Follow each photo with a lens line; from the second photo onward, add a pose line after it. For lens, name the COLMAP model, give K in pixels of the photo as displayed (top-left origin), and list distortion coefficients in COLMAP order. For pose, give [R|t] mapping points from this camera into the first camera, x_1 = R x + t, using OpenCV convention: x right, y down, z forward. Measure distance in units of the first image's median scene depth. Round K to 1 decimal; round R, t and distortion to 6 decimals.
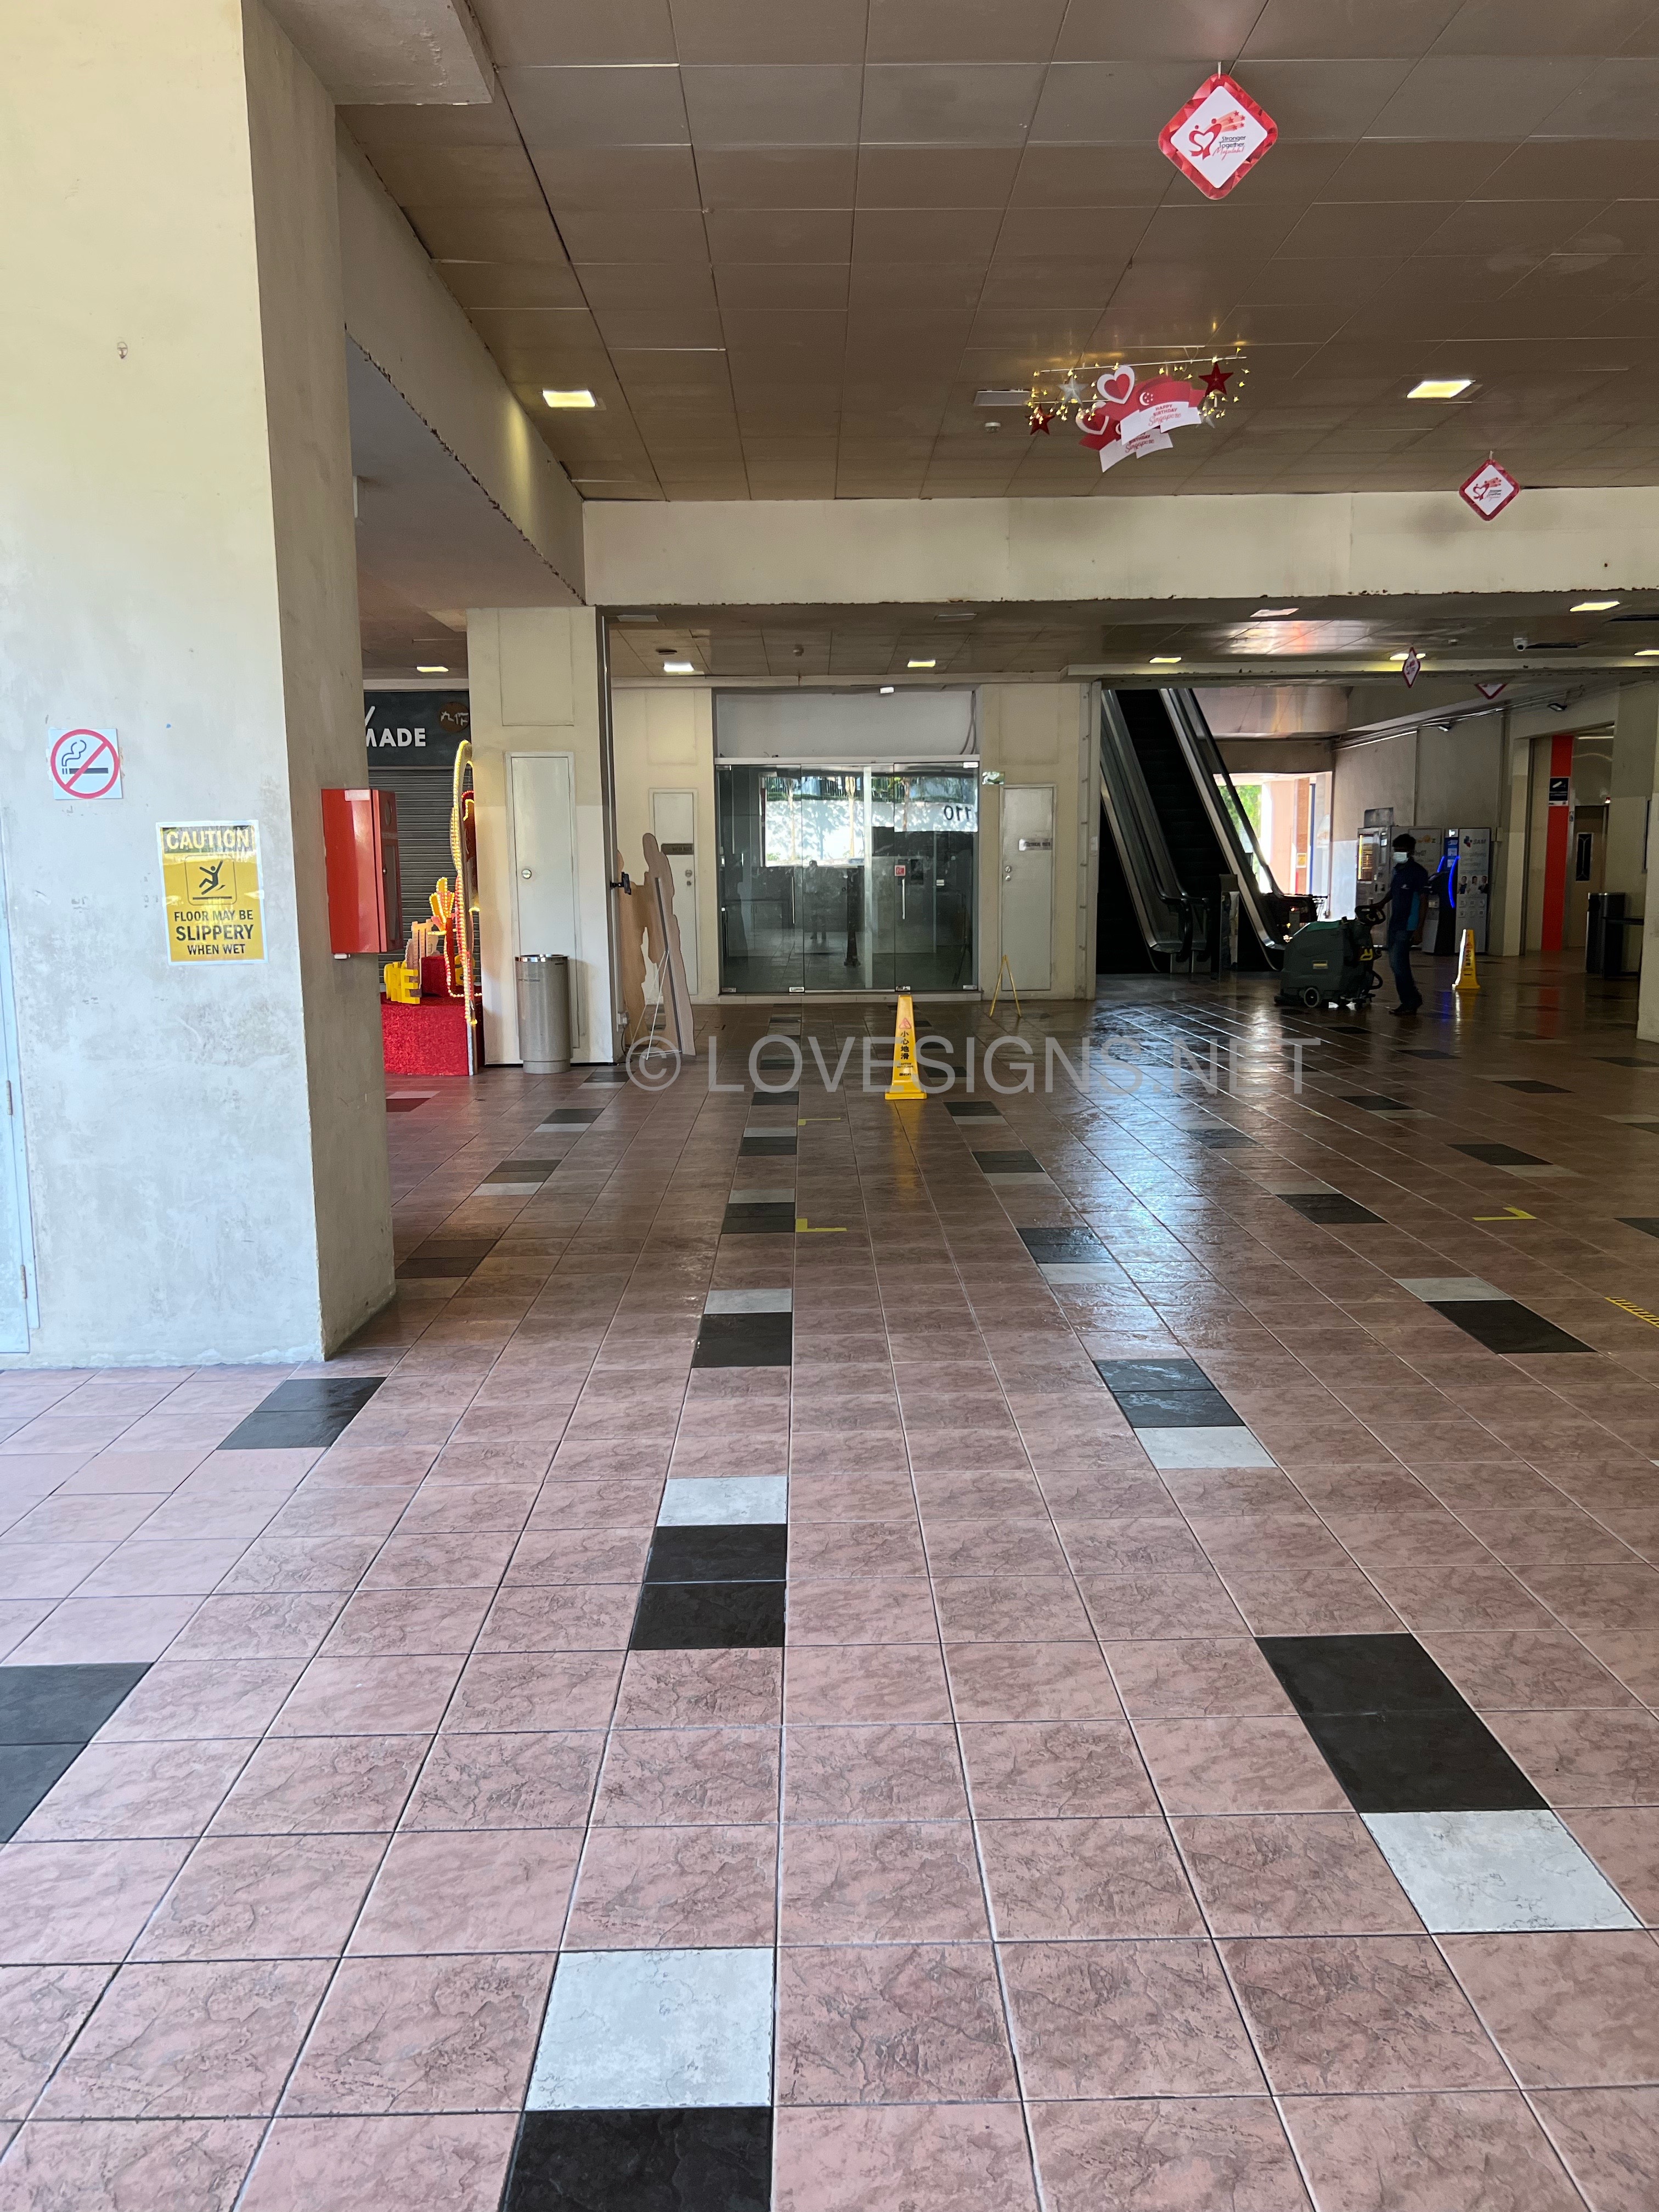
lens RADIAL K [[1698.5, 0, 834.9], [0, 1698.5, 1122.6], [0, 0, 1]] dist [0.054031, -0.043325]
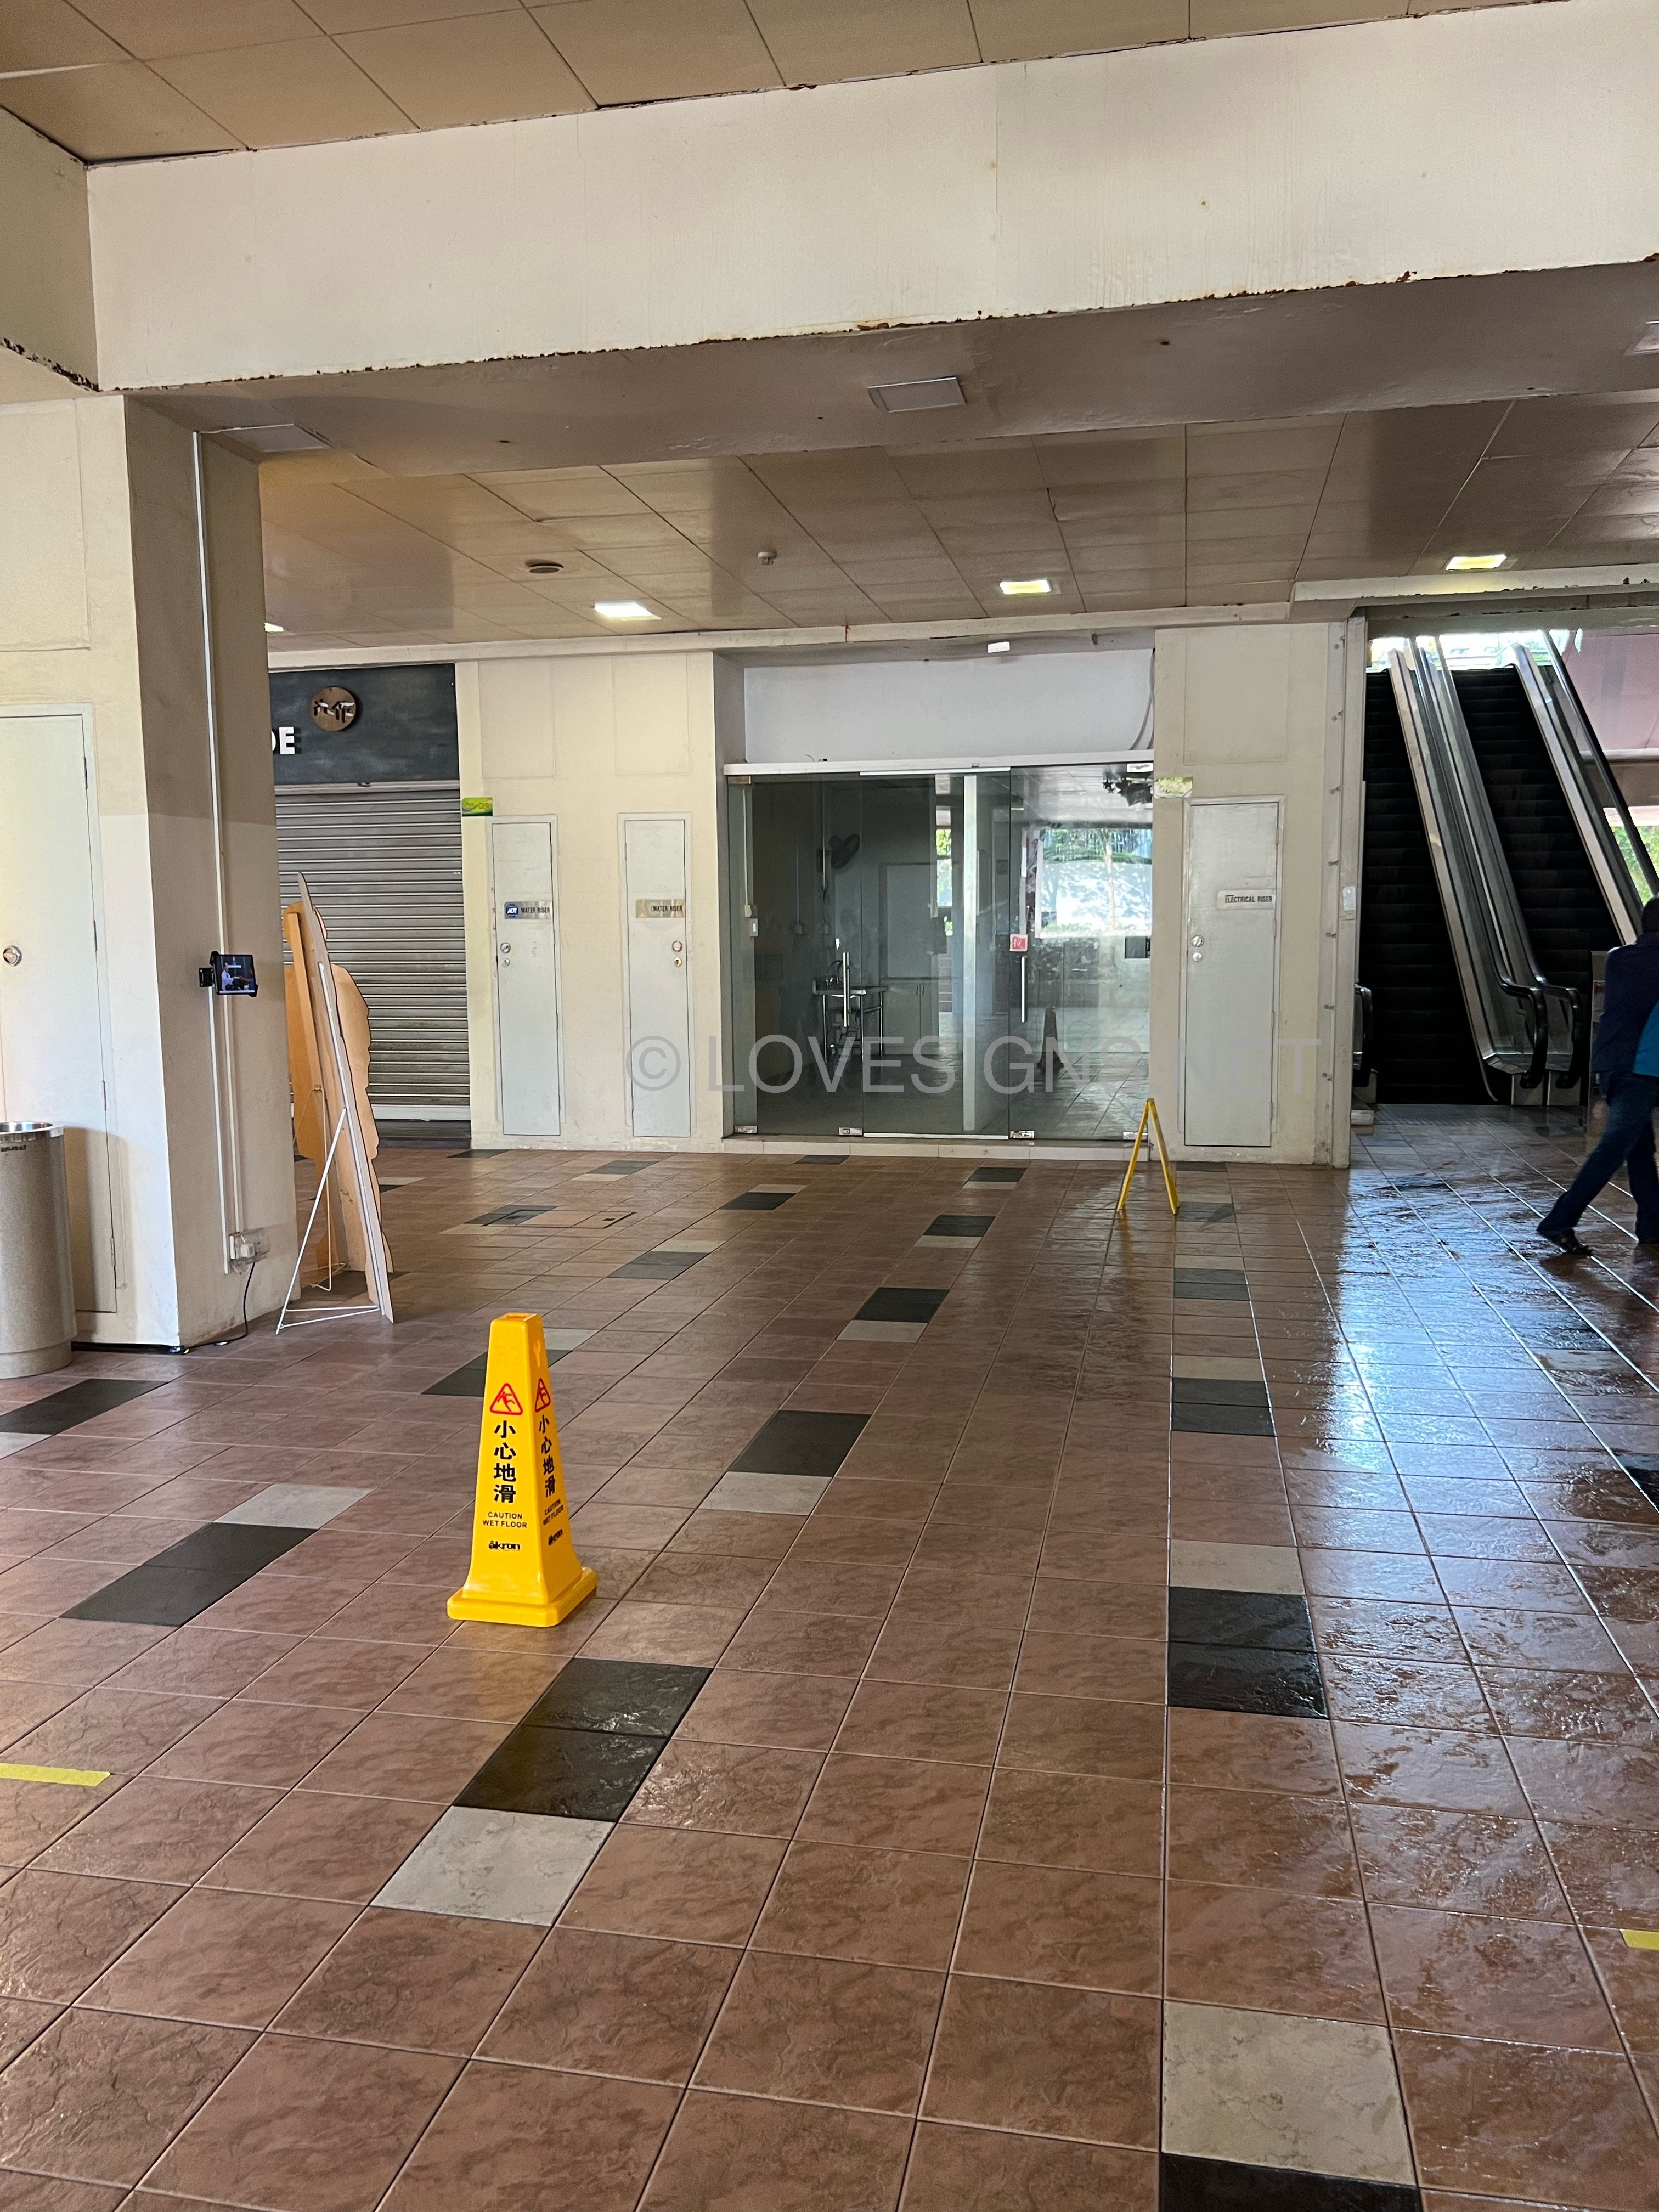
lens RADIAL K [[1698.5, 0, 817.8], [0, 1698.5, 1108.9], [0, 0, 1]] dist [0.054031, -0.043325]
pose [[0.974485, 0.026365, -0.222898, 0.151719], [-0.035901, 0.998600, -0.038838, -0.090098], [0.221562, 0.045849, 0.974068, 0.566346]]
